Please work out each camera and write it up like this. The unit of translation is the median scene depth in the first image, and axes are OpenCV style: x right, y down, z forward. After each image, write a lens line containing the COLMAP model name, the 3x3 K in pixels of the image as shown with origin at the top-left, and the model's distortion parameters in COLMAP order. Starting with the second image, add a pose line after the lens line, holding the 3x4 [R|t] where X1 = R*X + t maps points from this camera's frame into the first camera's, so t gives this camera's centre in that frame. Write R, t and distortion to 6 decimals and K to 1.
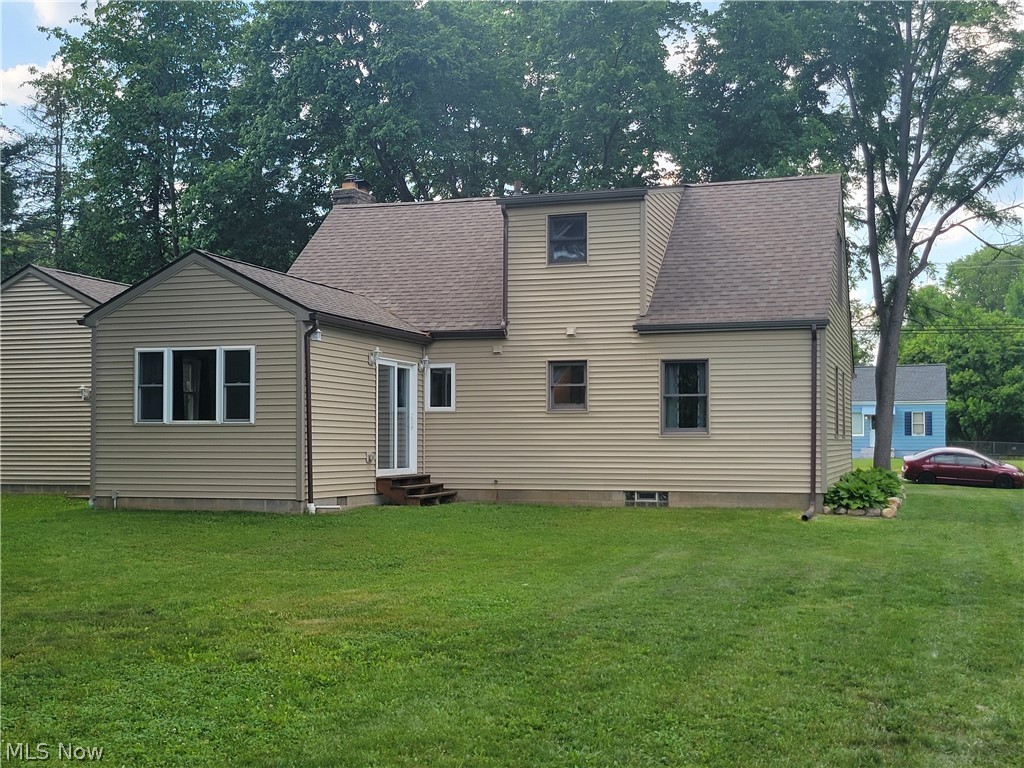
lens RADIAL K [[1029.5, 0, 516.1], [0, 1029.5, 389.7], [0, 0, 1]] dist [0.042991, 0.000000]
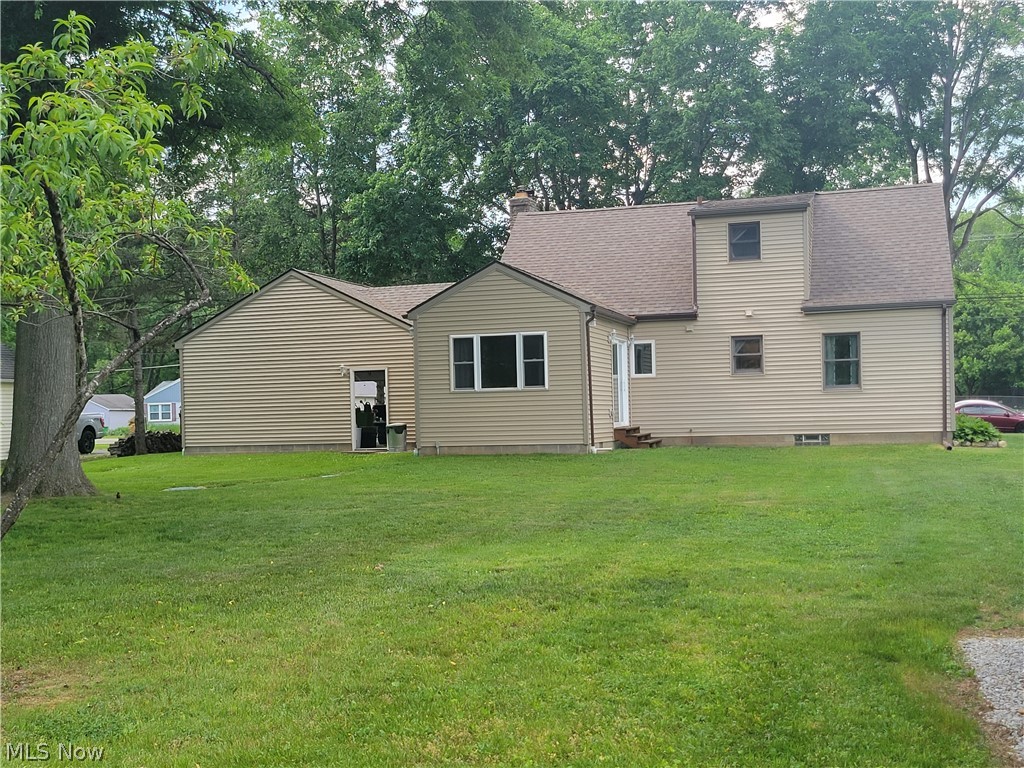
lens RADIAL K [[1029.5, 0, 507.8], [0, 1029.5, 382.4], [0, 0, 1]] dist [0.042991, 0.000000]
pose [[0.999275, -0.025943, 0.027873, -0.294476], [0.025309, 0.999418, 0.022863, -0.006825], [-0.028450, -0.022141, 0.999350, -0.299761]]
